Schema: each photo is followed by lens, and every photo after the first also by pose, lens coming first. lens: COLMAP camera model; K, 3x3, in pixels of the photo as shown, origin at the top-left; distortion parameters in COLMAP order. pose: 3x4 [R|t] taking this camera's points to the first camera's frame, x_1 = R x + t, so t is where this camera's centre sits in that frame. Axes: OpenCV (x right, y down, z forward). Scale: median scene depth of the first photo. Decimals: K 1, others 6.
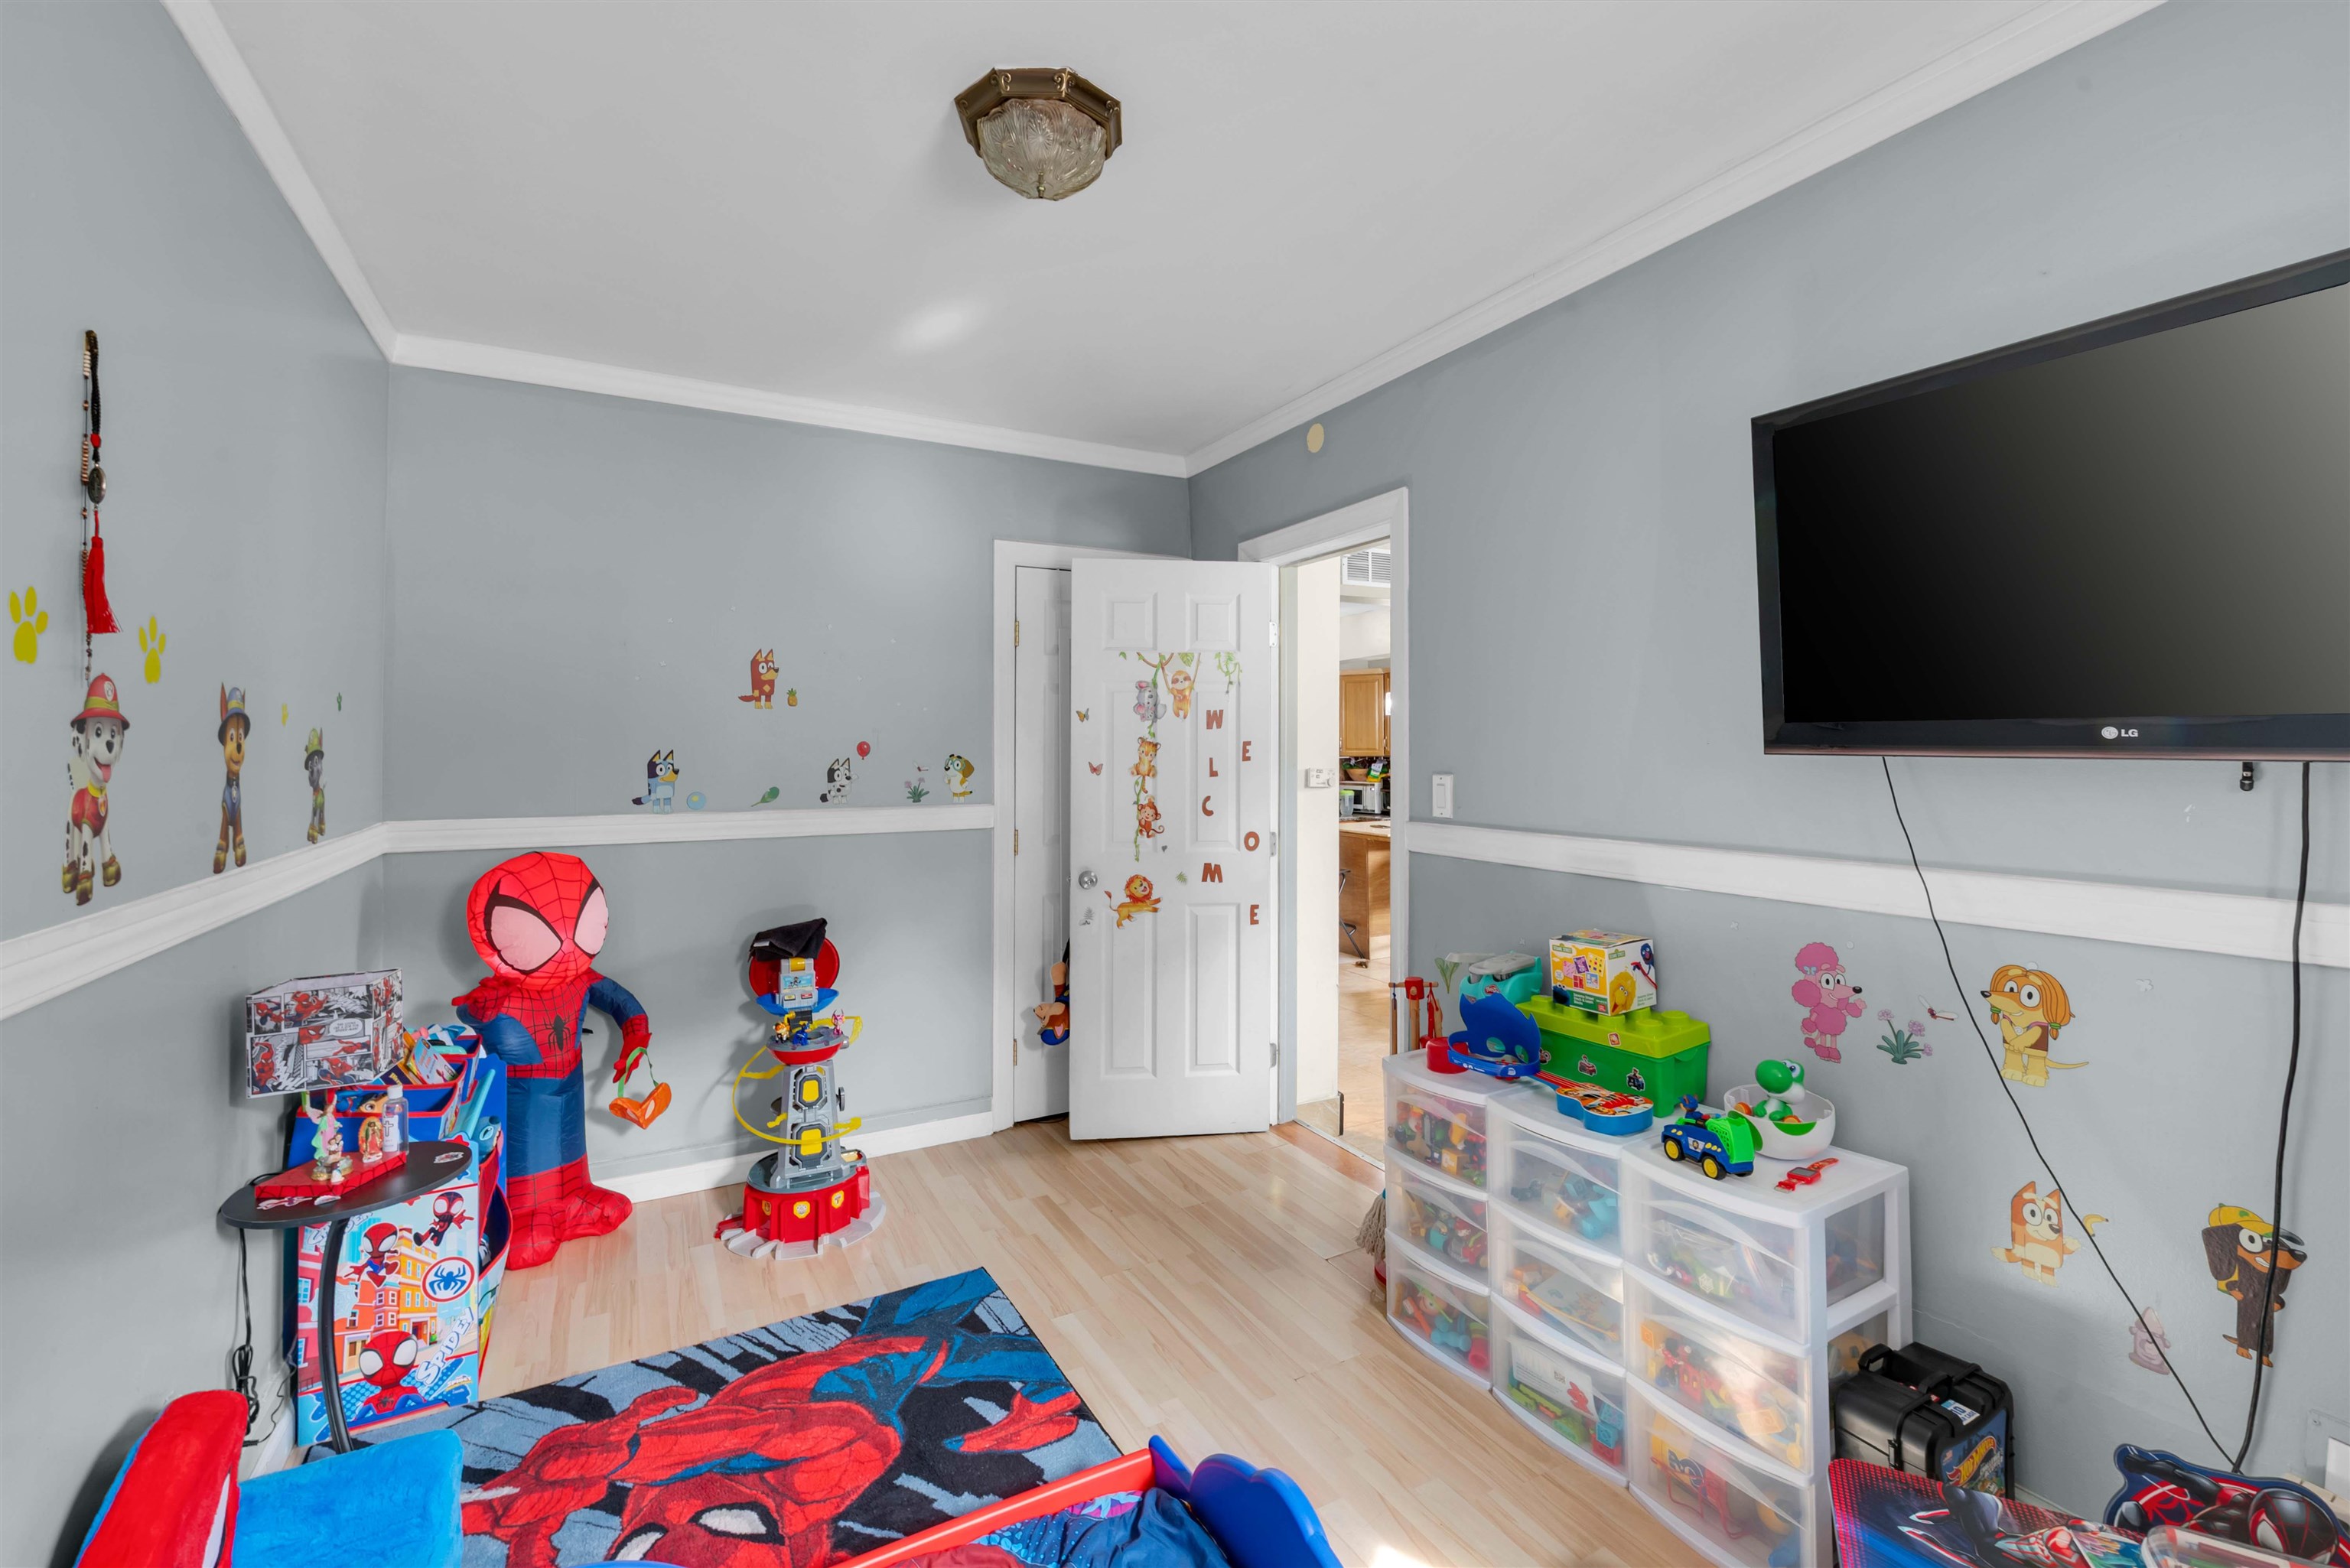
lens RADIAL K [[945.8, 0, 1180.7], [0, 945.8, 725.5], [0, 0, 1]] dist [-0.009671, 0.000176]
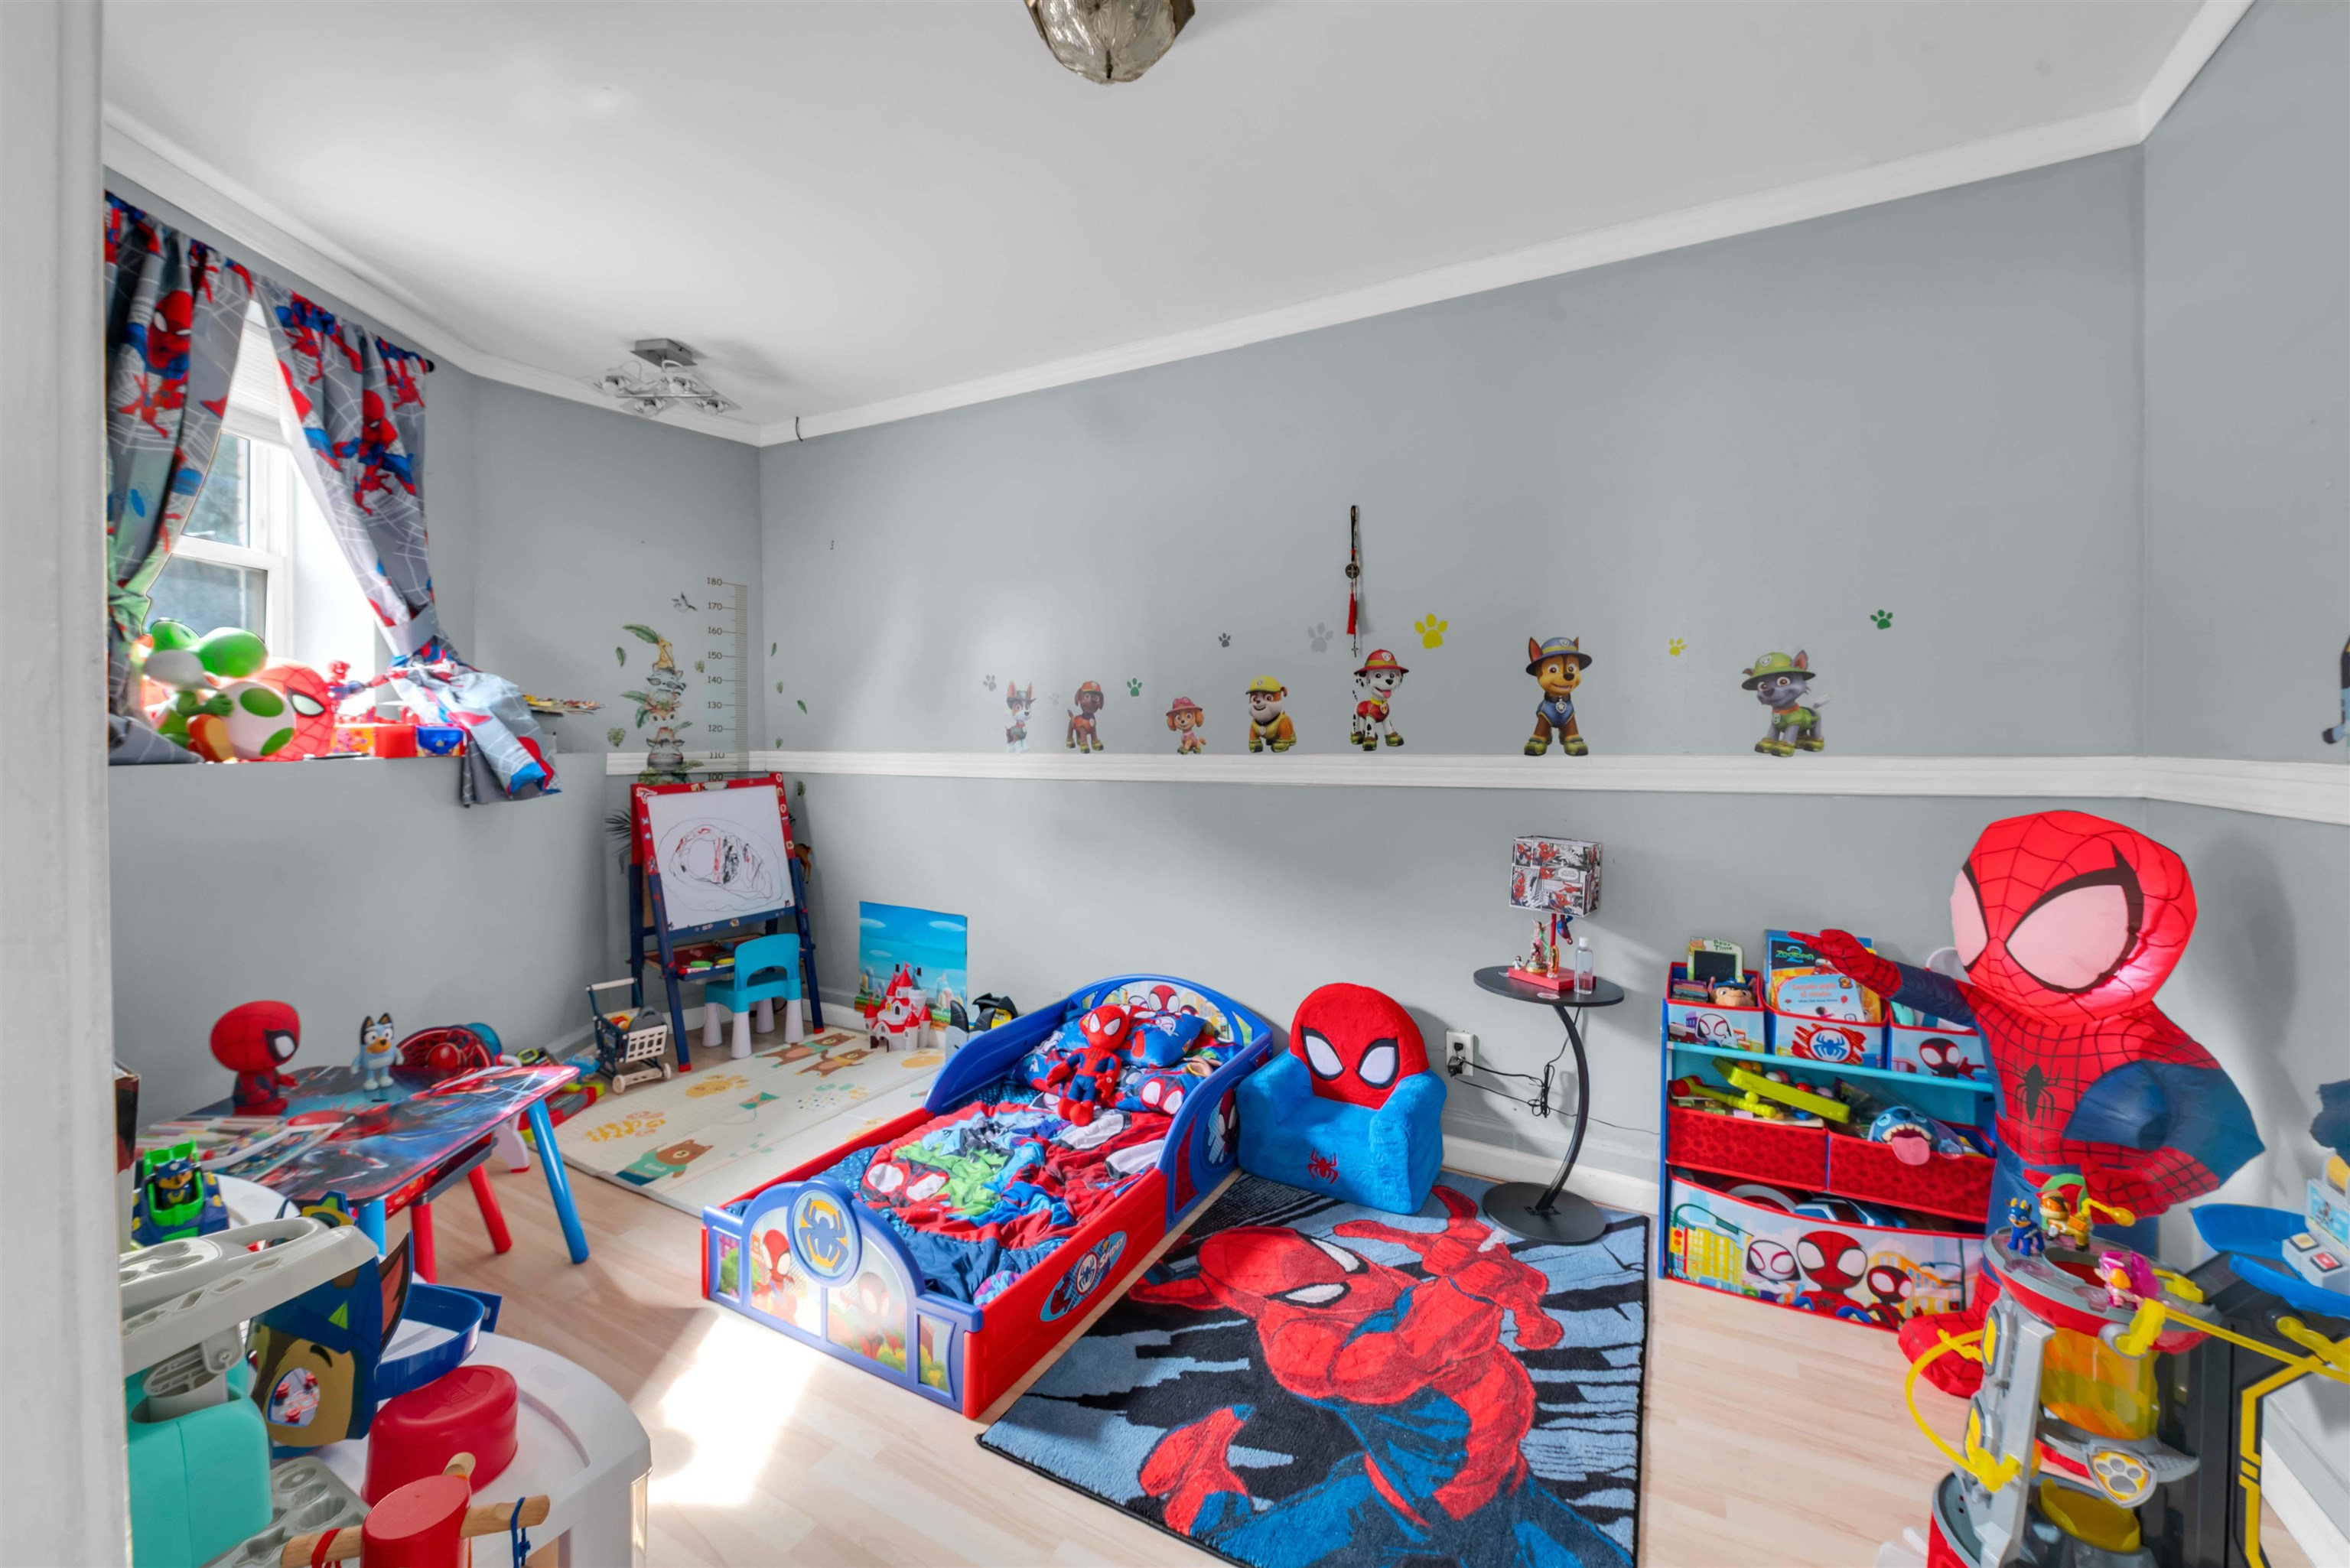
lens RADIAL K [[945.8, 0, 1206.1], [0, 945.8, 746.1], [0, 0, 1]] dist [-0.009671, 0.000176]
pose [[-0.836212, 0.005265, -0.548380, 0.298249], [0.015710, 0.999774, -0.014357, 0.139340], [0.548181, -0.020620, -0.836106, 1.840613]]
